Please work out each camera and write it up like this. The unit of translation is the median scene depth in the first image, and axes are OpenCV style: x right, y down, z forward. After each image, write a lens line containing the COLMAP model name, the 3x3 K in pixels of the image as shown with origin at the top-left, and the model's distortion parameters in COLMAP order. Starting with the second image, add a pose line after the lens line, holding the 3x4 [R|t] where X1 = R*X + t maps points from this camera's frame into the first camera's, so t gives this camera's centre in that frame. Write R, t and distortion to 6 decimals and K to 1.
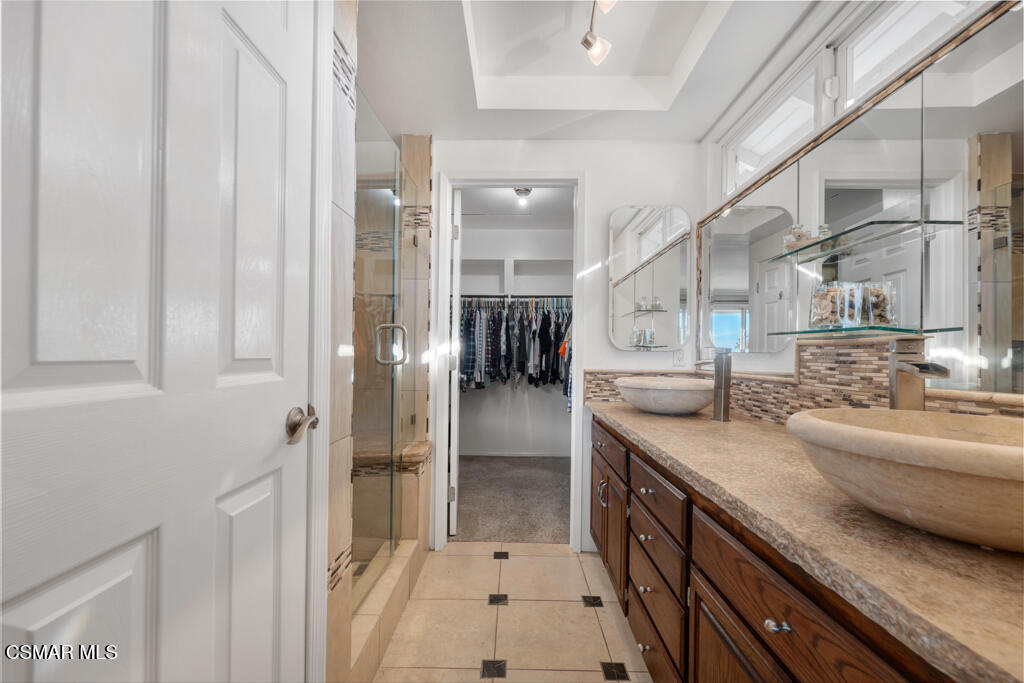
lens RADIAL K [[420.8, 0, 511.1], [0, 420.8, 349.2], [0, 0, 1]] dist [0.002535, 0.000213]
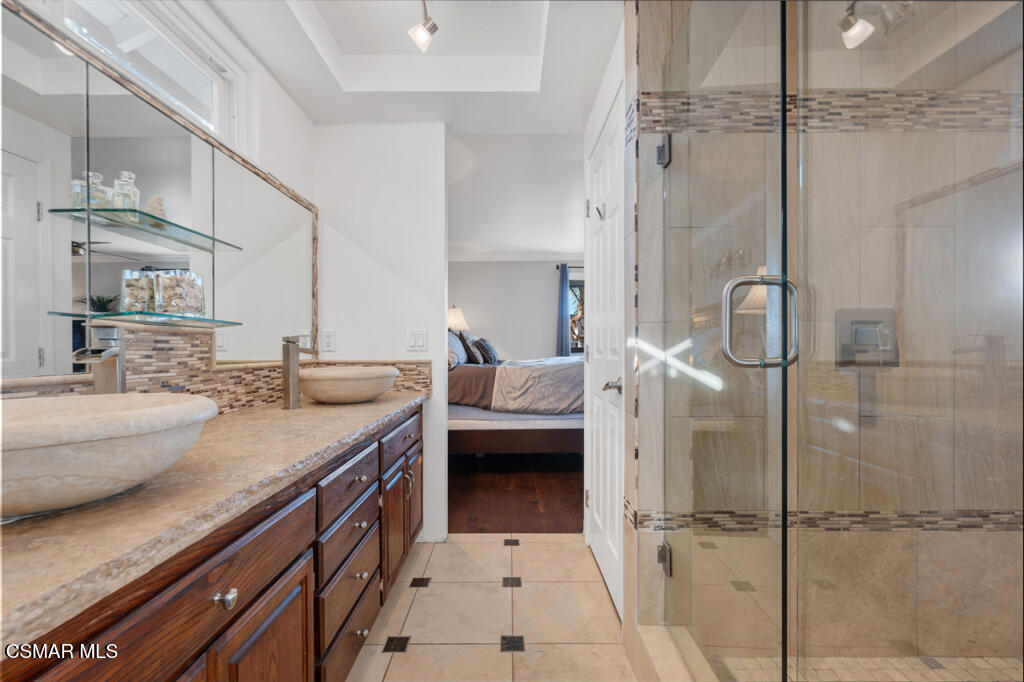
lens RADIAL K [[422.8, 0, 510.8], [0, 422.8, 347.7], [0, 0, 1]] dist [0.001604, 0.000281]
pose [[-0.999901, -0.003091, -0.013695, -0.018615], [-0.002875, 0.999871, -0.015804, 0.042080], [0.013742, -0.015763, -0.999781, 2.067374]]
